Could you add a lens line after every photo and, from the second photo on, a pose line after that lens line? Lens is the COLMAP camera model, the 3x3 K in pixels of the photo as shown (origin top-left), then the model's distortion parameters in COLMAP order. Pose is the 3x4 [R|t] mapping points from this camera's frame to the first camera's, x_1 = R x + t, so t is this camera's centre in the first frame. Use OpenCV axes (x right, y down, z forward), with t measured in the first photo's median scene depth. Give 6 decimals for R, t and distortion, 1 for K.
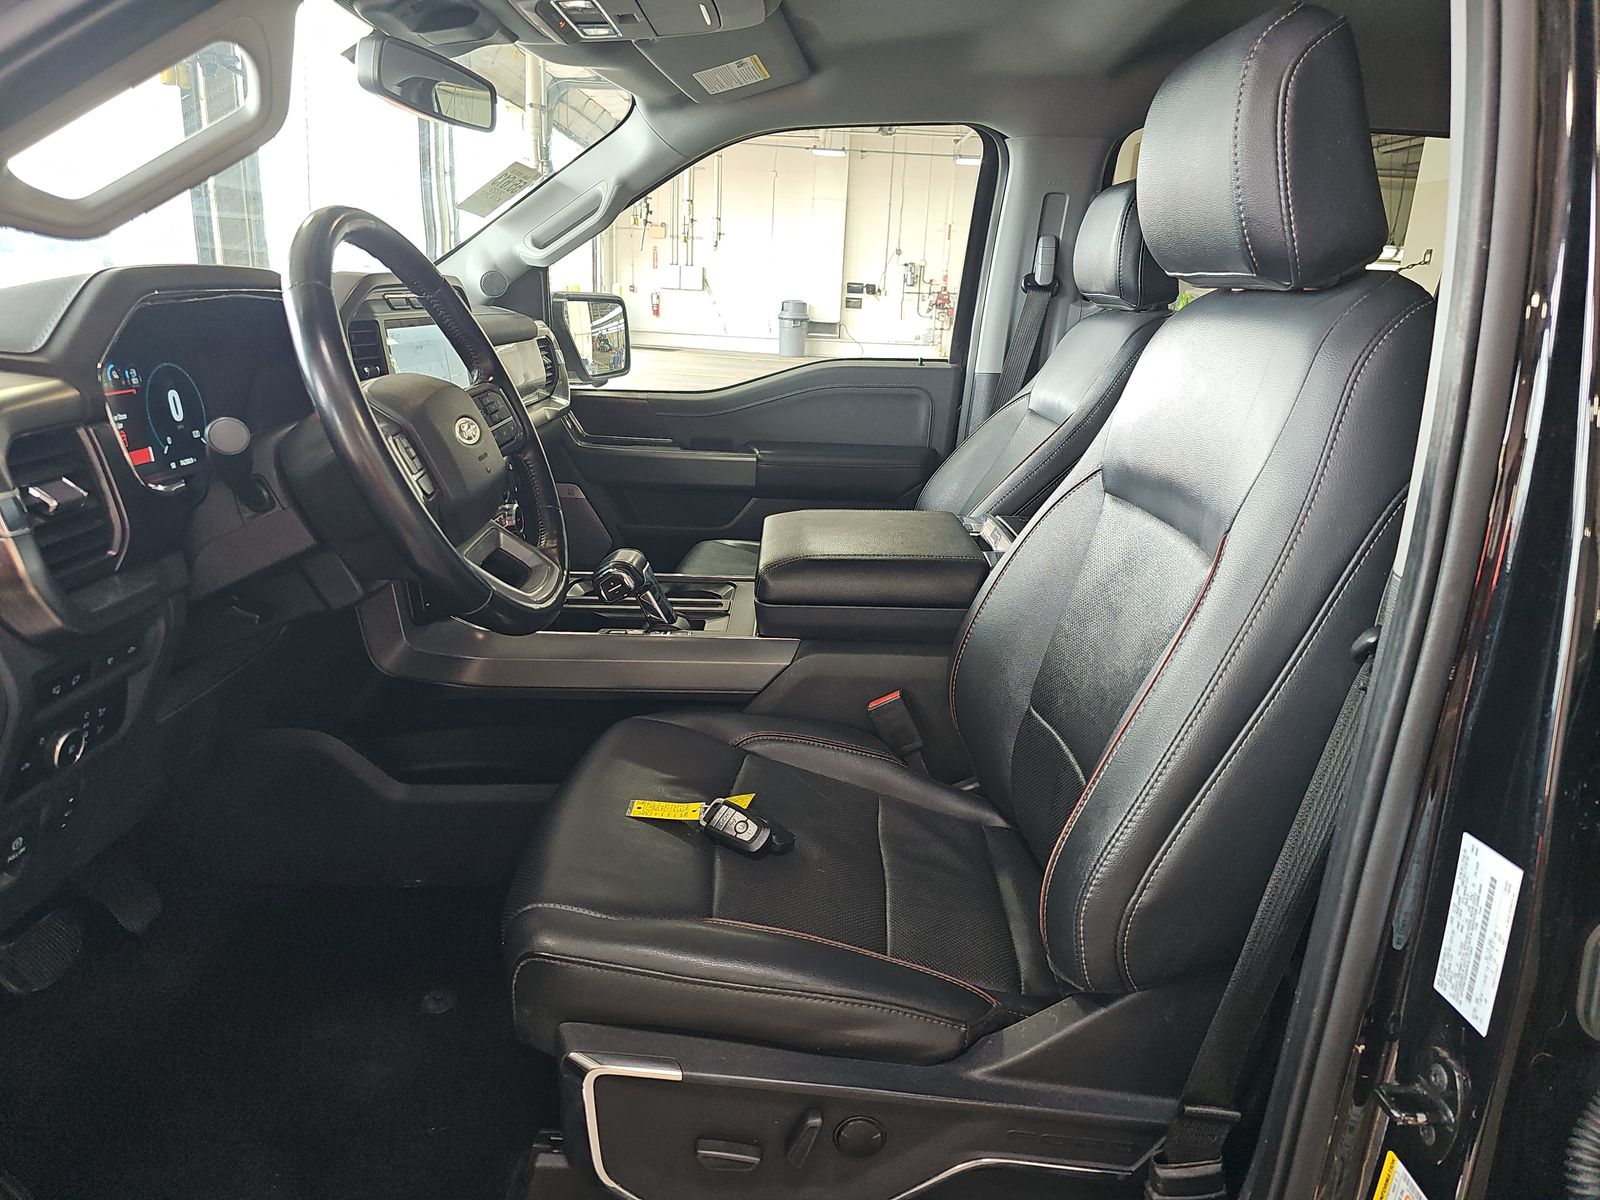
lens RADIAL K [[1043.1, 0, 800.0], [0, 1043.1, 600.0], [0, 0, 1]] dist [0.040394, -0.042794]
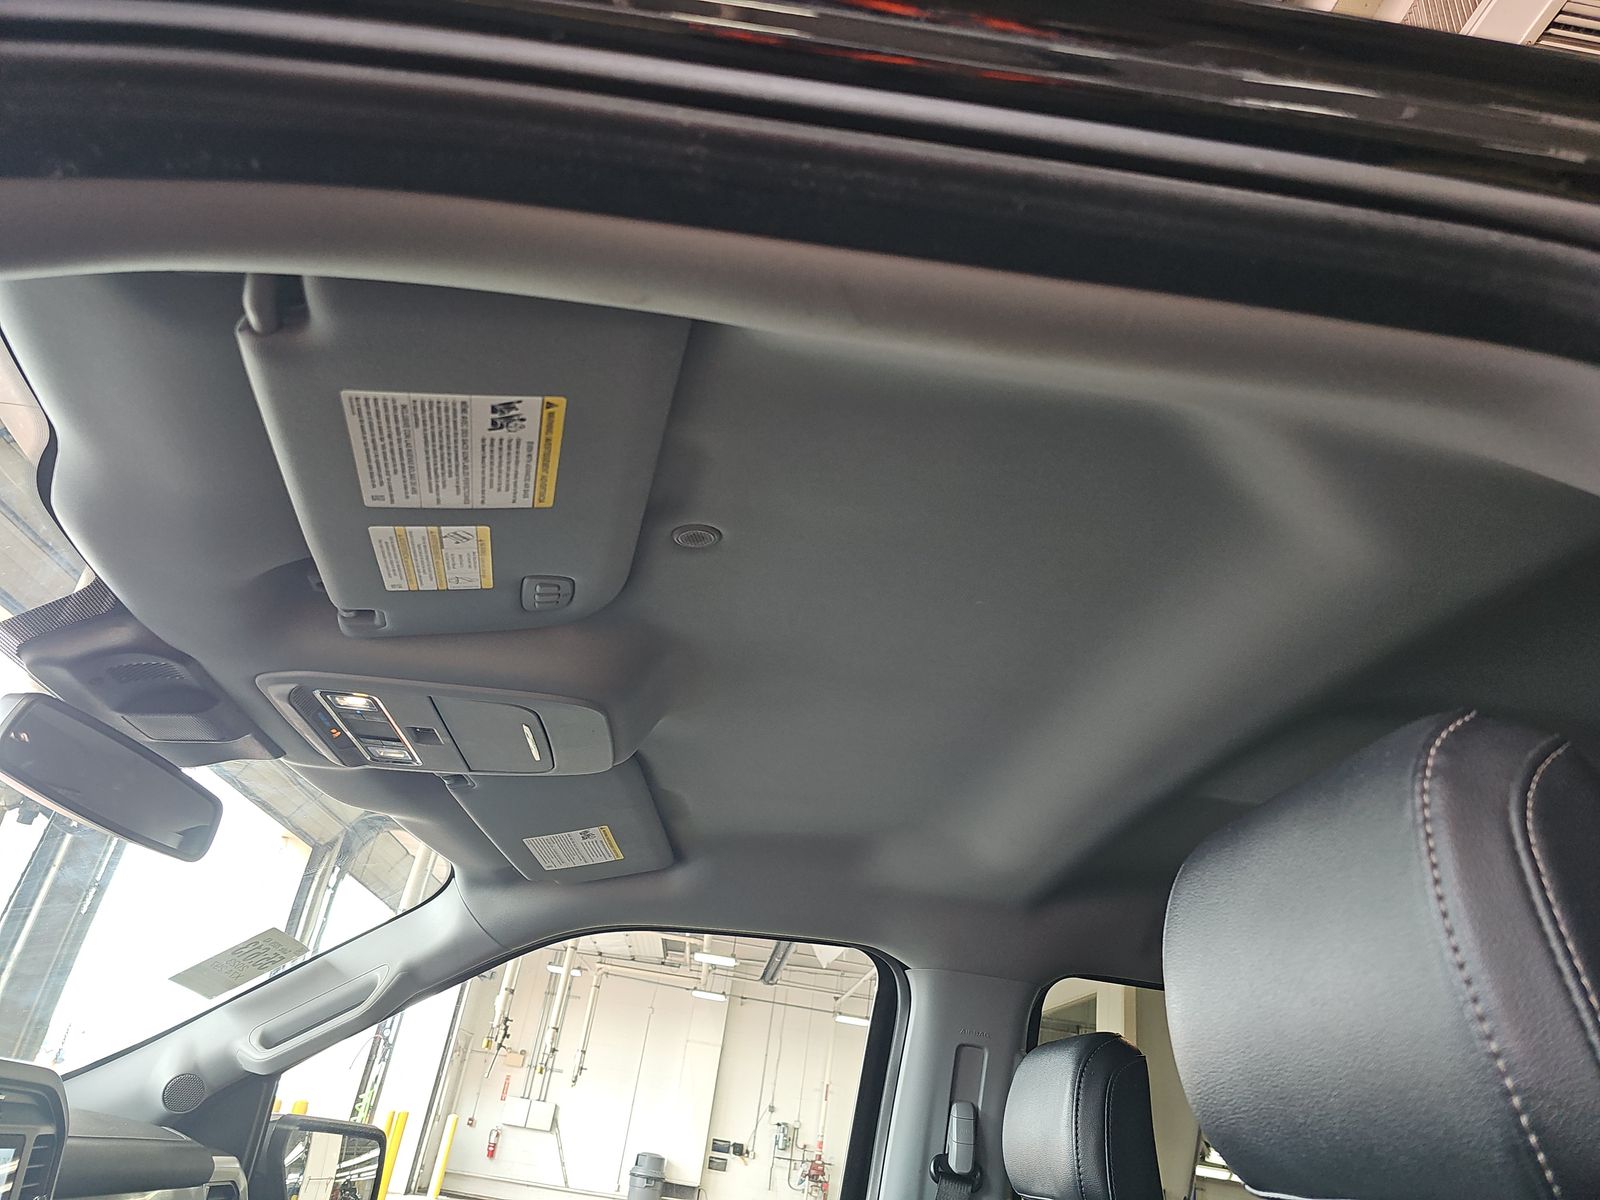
lens RADIAL K [[1043.1, 0, 800.0], [0, 1043.1, 600.0], [0, 0, 1]] dist [0.040394, -0.042794]
pose [[0.989227, 0.133360, 0.060379, 0.027440], [-0.053822, 0.714884, -0.697168, -0.075570], [-0.136138, 0.686408, 0.714361, 0.238480]]
